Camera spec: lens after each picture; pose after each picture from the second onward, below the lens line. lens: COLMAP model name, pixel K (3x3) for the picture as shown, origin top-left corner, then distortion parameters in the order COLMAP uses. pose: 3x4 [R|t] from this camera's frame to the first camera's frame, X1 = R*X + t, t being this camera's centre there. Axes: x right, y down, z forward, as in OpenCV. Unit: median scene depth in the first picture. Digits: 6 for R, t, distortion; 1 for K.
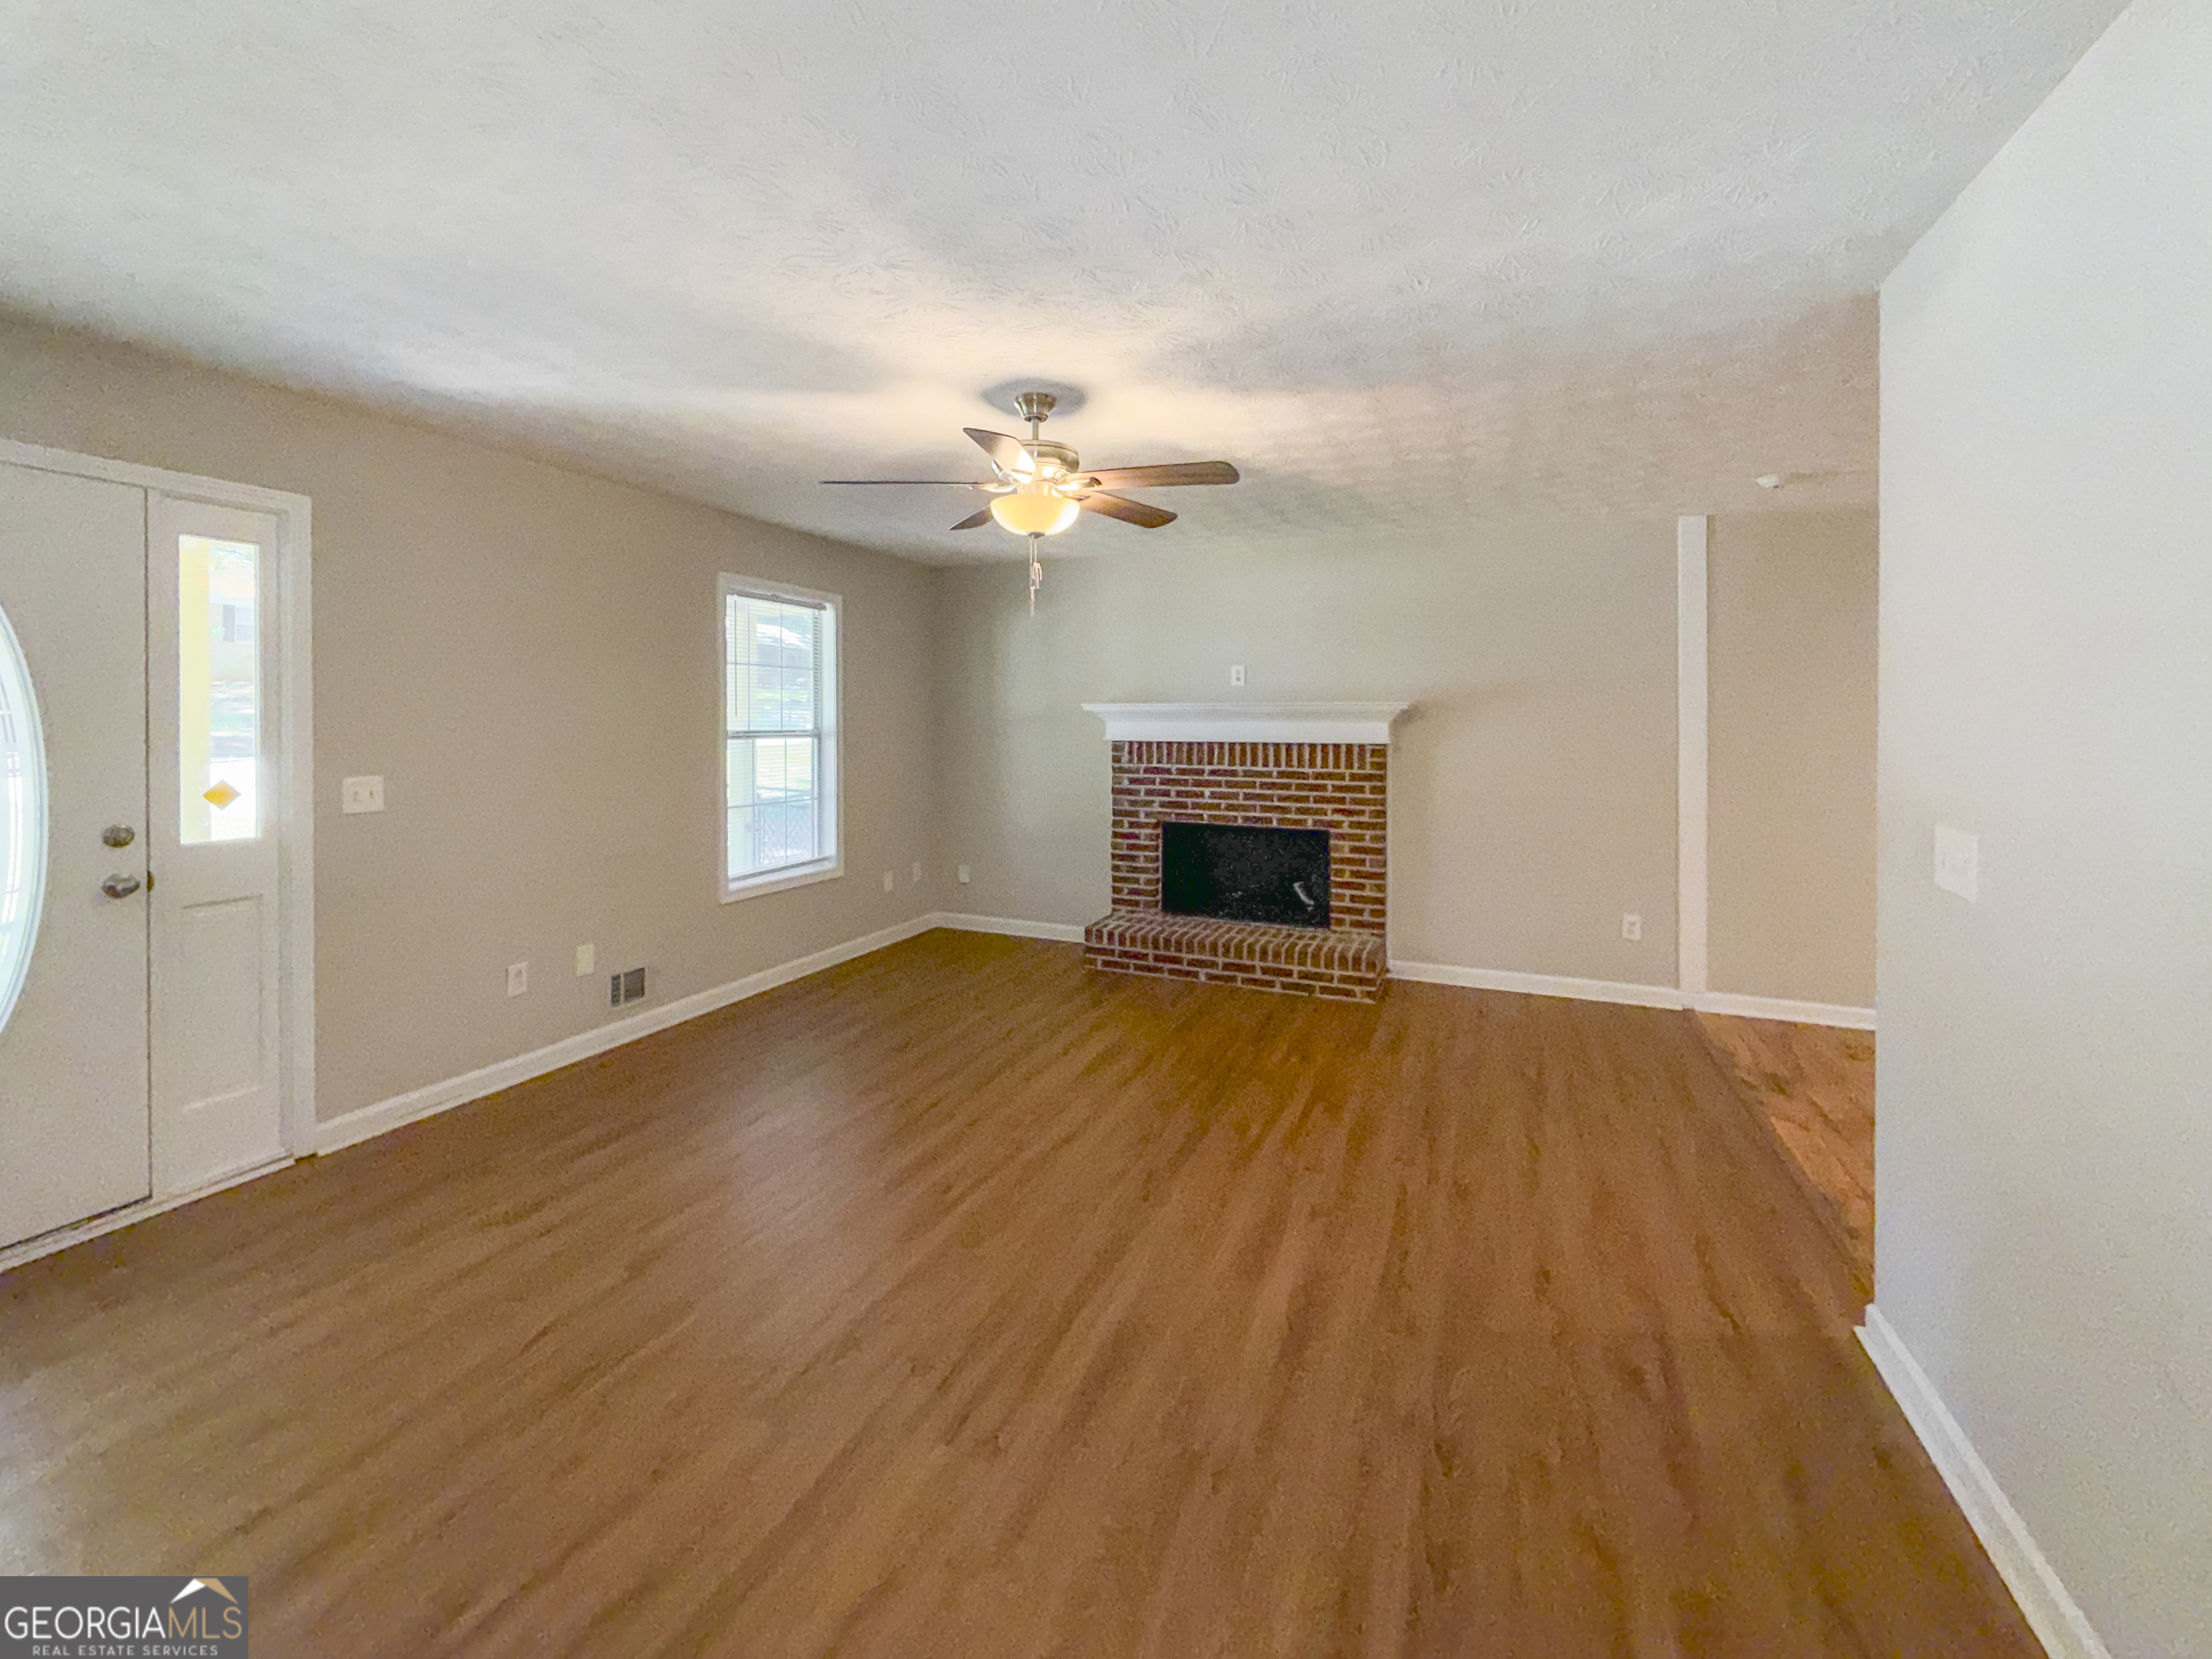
lens RADIAL K [[888.5, 0, 1106.0], [0, 888.5, 829.5], [0, 0, 1]] dist [-0.000149, -0.000016]
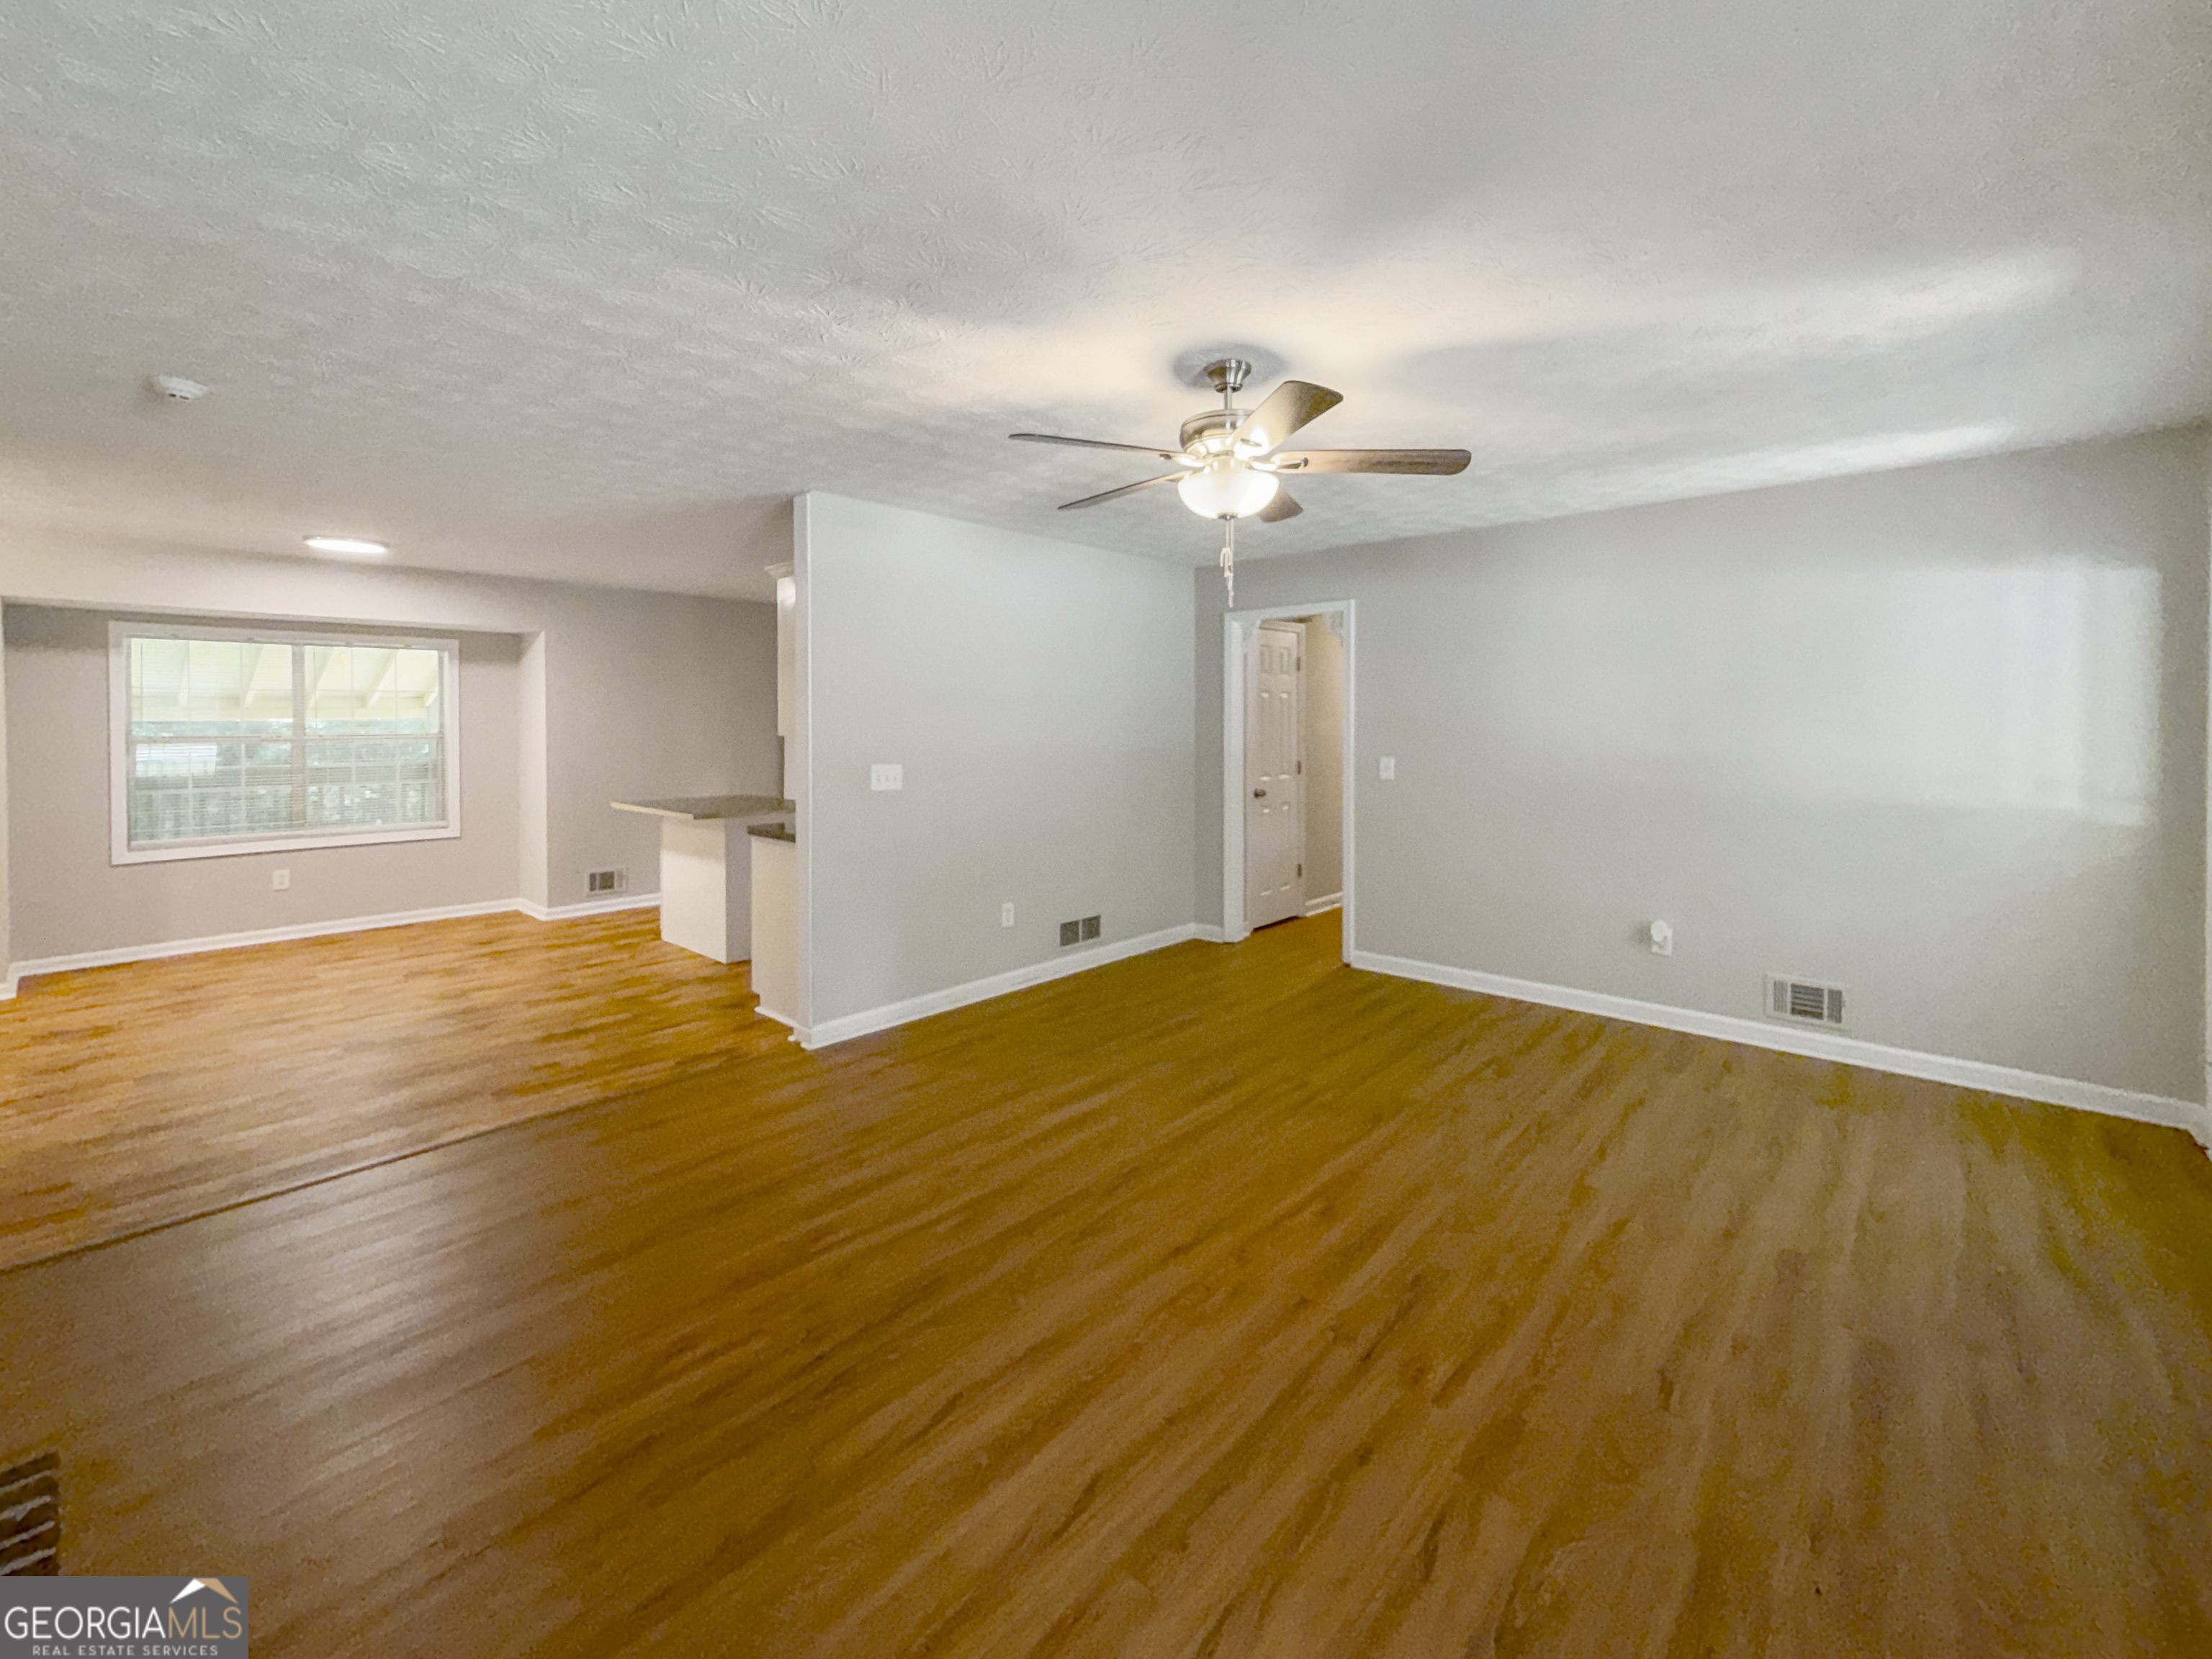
lens RADIAL K [[888.5, 0, 1106.0], [0, 888.5, 829.5], [0, 0, 1]] dist [-0.000149, -0.000016]
pose [[-0.941497, -0.041938, 0.334402, -0.270434], [0.040063, 0.971265, 0.234605, -0.235561], [-0.334632, 0.234278, -0.912763, 1.945857]]
